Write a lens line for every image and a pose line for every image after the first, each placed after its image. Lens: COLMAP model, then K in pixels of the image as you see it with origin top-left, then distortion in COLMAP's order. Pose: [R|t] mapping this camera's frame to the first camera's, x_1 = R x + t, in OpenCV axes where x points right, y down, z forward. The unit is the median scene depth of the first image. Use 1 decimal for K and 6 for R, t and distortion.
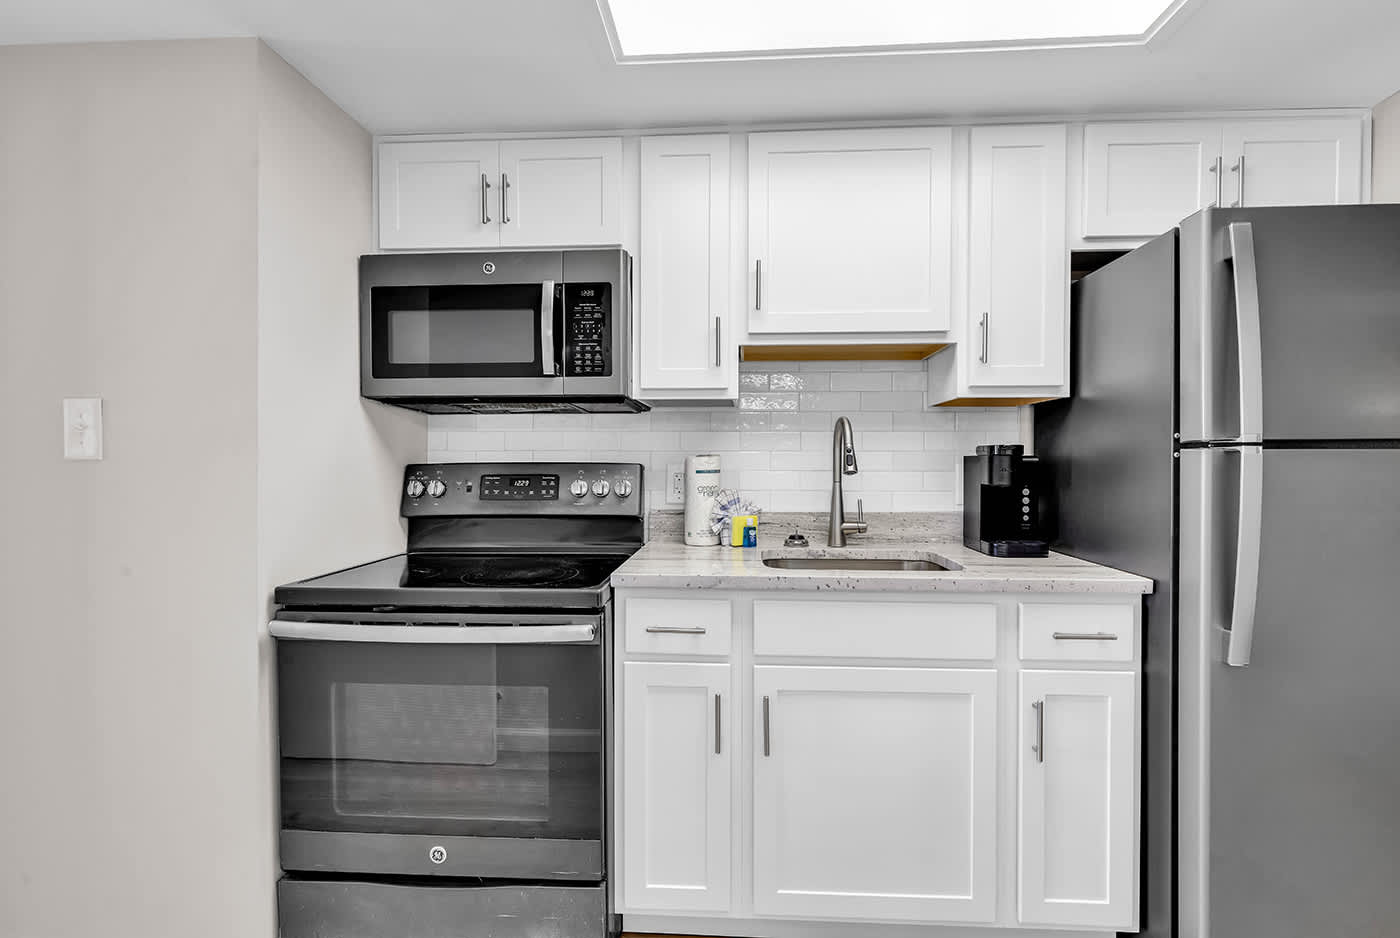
lens RADIAL K [[630.1, 0, 704.8], [0, 630.1, 465.9], [0, 0, 1]] dist [0.004411, -0.002813]
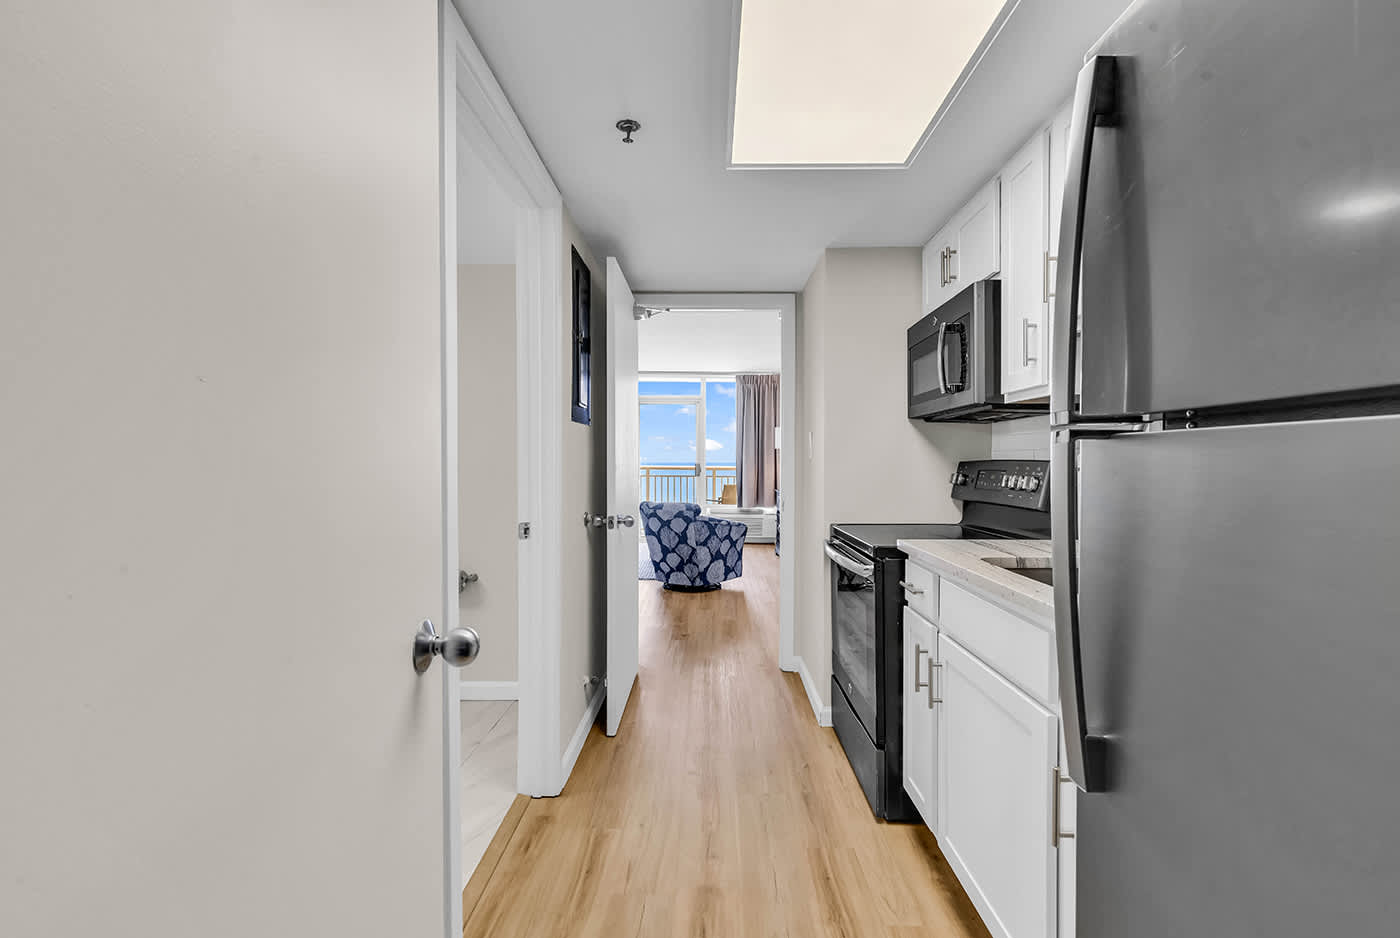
lens RADIAL K [[630.1, 0, 703.4], [0, 630.1, 465.3], [0, 0, 1]] dist [0.004411, -0.002813]
pose [[0.036231, 0.007040, -0.999319, 1.029072], [-0.014255, 0.999877, 0.006527, 0.005787], [0.999242, 0.014009, 0.036327, 0.435467]]
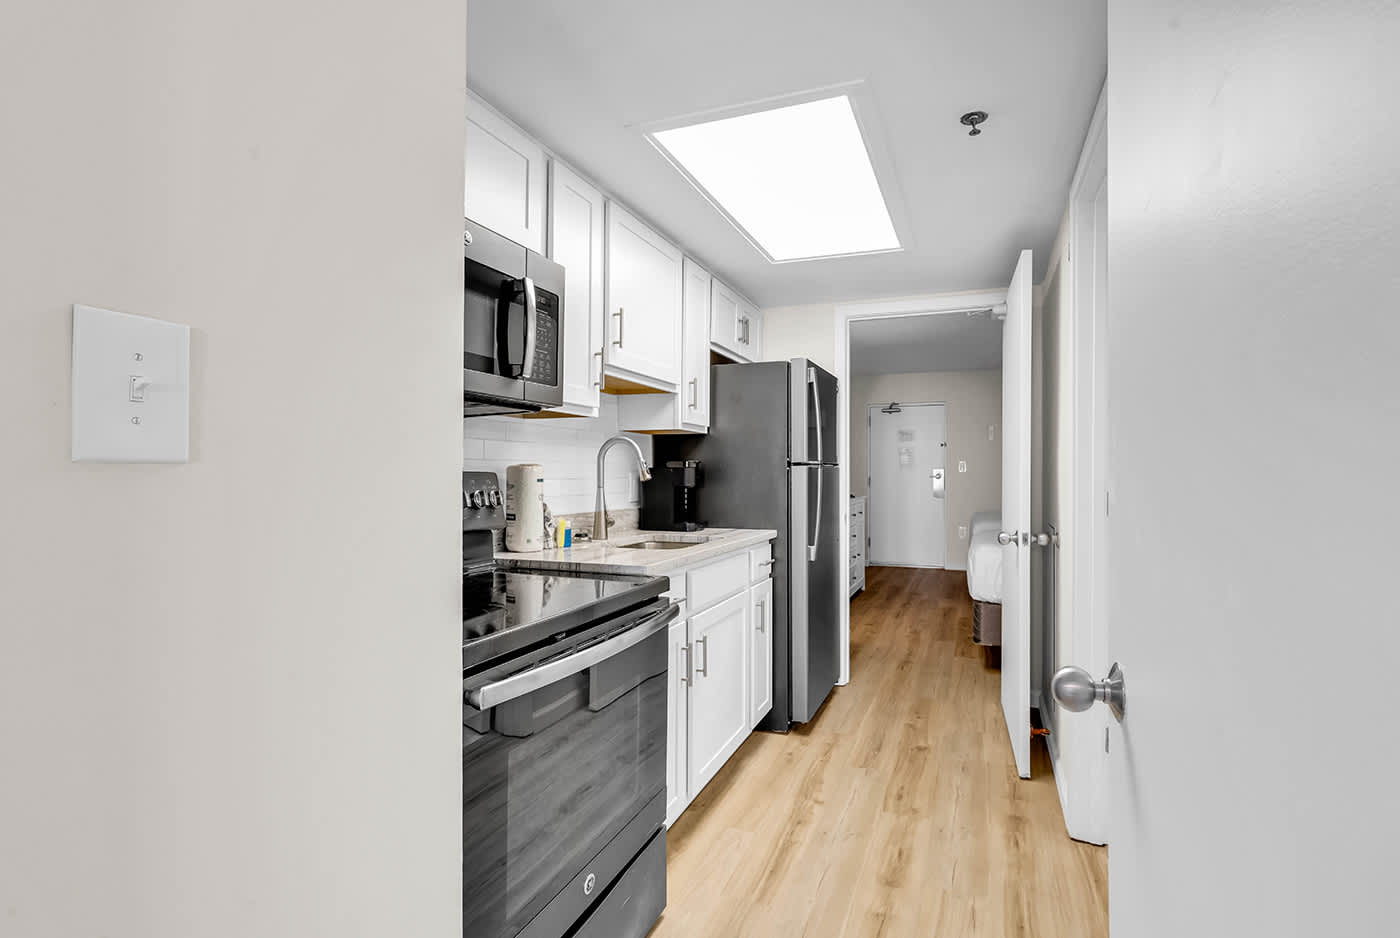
lens RADIAL K [[630.1, 0, 743.9], [0, 630.1, 470.6], [0, 0, 1]] dist [0.004411, -0.002813]
pose [[0.300168, 0.005082, 0.953873, -1.019794], [0.006682, 0.999950, -0.007431, 0.003066], [-0.953863, 0.008604, 0.300119, 0.400140]]
